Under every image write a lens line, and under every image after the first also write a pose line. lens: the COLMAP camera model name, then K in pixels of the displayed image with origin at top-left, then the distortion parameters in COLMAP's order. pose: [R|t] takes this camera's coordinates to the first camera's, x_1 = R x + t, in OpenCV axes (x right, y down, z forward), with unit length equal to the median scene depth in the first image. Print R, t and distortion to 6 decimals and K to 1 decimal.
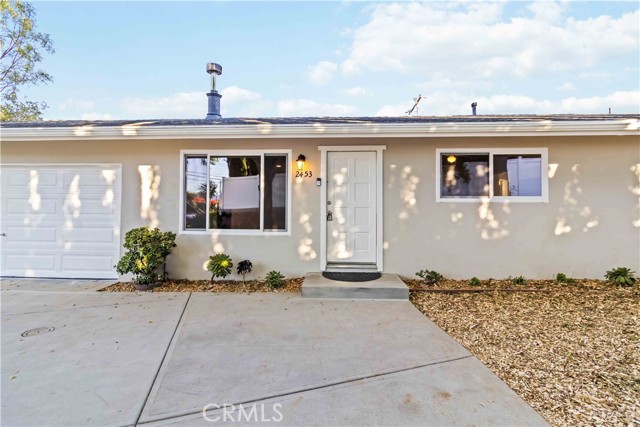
lens RADIAL K [[299.7, 0, 319.8], [0, 299.7, 203.6], [0, 0, 1]] dist [-0.002643, -0.000098]
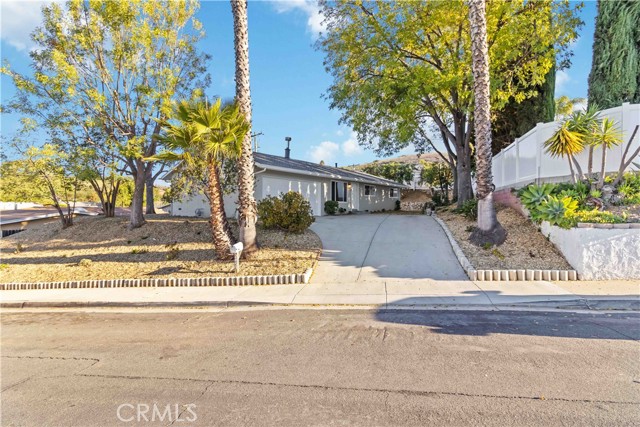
lens RADIAL K [[299.7, 0, 319.8], [0, 299.7, 203.6], [0, 0, 1]] dist [-0.002643, -0.000098]
pose [[0.563242, 0.009835, 0.826233, -3.680615], [-0.021211, 0.999772, 0.002558, 0.114688], [-0.826020, -0.018966, 0.563322, -1.000160]]
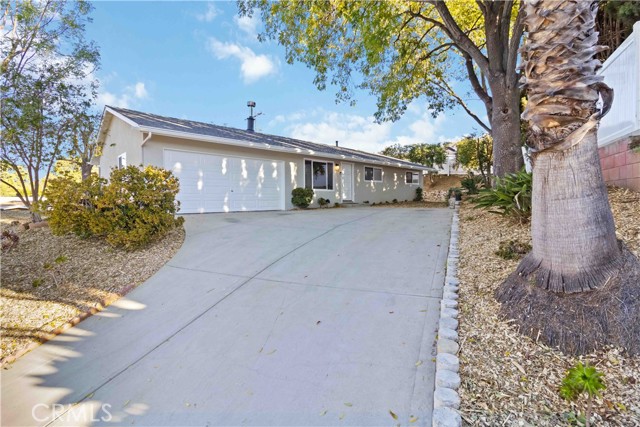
lens RADIAL K [[299.7, 0, 319.8], [0, 299.7, 203.6], [0, 0, 1]] dist [-0.002643, -0.000098]
pose [[0.673156, -0.016504, 0.739316, -2.318547], [-0.009202, 0.999487, 0.030690, 0.139354], [-0.739443, -0.027462, 0.672658, -0.851297]]
